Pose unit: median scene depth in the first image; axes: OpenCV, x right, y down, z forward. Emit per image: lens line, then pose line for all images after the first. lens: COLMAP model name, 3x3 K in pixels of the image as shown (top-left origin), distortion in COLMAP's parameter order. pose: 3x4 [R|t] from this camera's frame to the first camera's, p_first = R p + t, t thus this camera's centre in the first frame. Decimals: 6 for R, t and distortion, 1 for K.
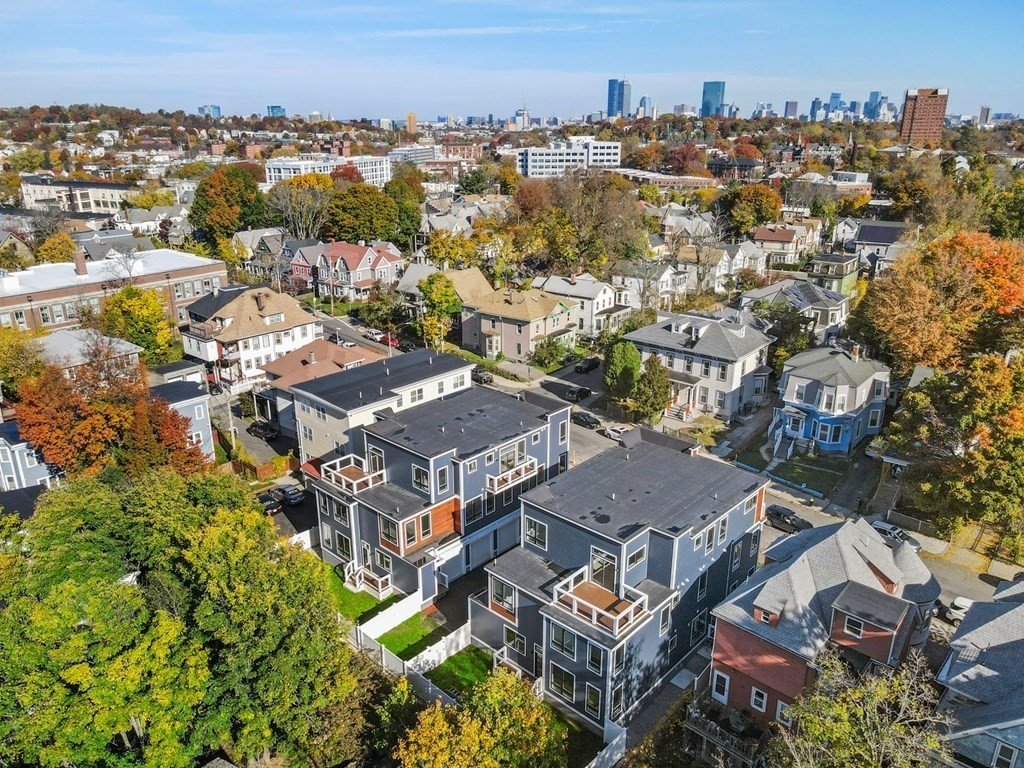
lens RADIAL K [[746.3, 0, 510.3], [0, 746.3, 386.7], [0, 0, 1]] dist [0.036176, -0.002911]
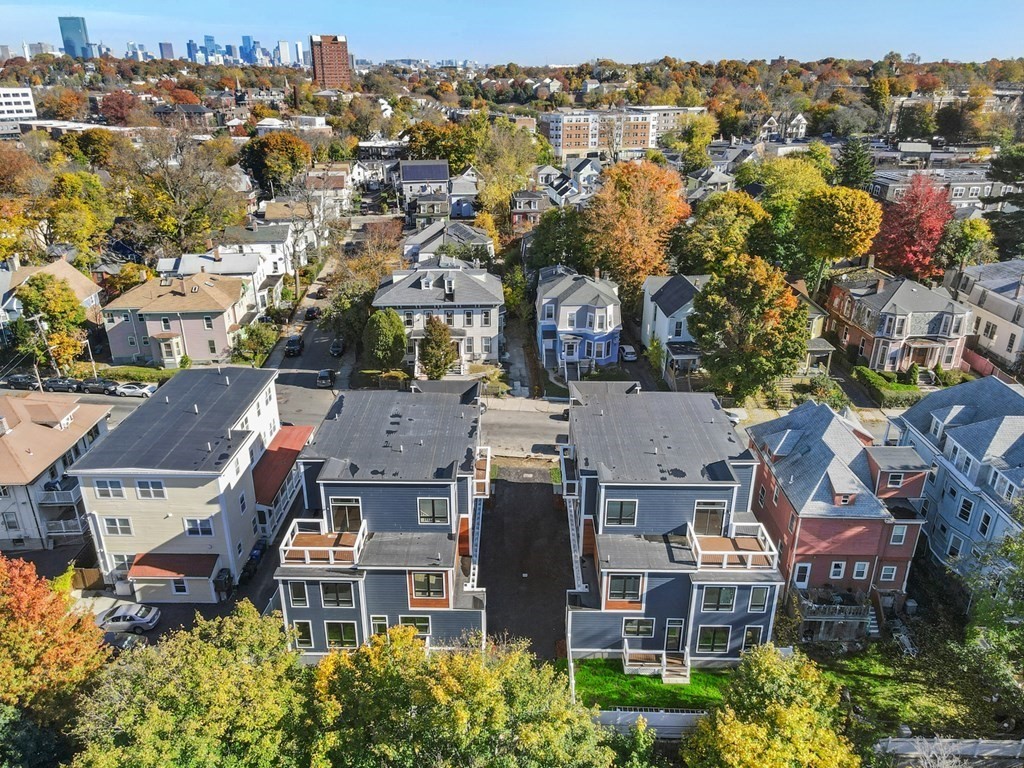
lens RADIAL K [[746.3, 0, 507.6], [0, 746.3, 380.3], [0, 0, 1]] dist [0.036176, -0.002911]
pose [[0.747704, -0.261406, 0.610414, -0.262059], [0.226056, 0.964551, 0.136163, -0.054269], [-0.624369, 0.036178, 0.780291, 0.152297]]
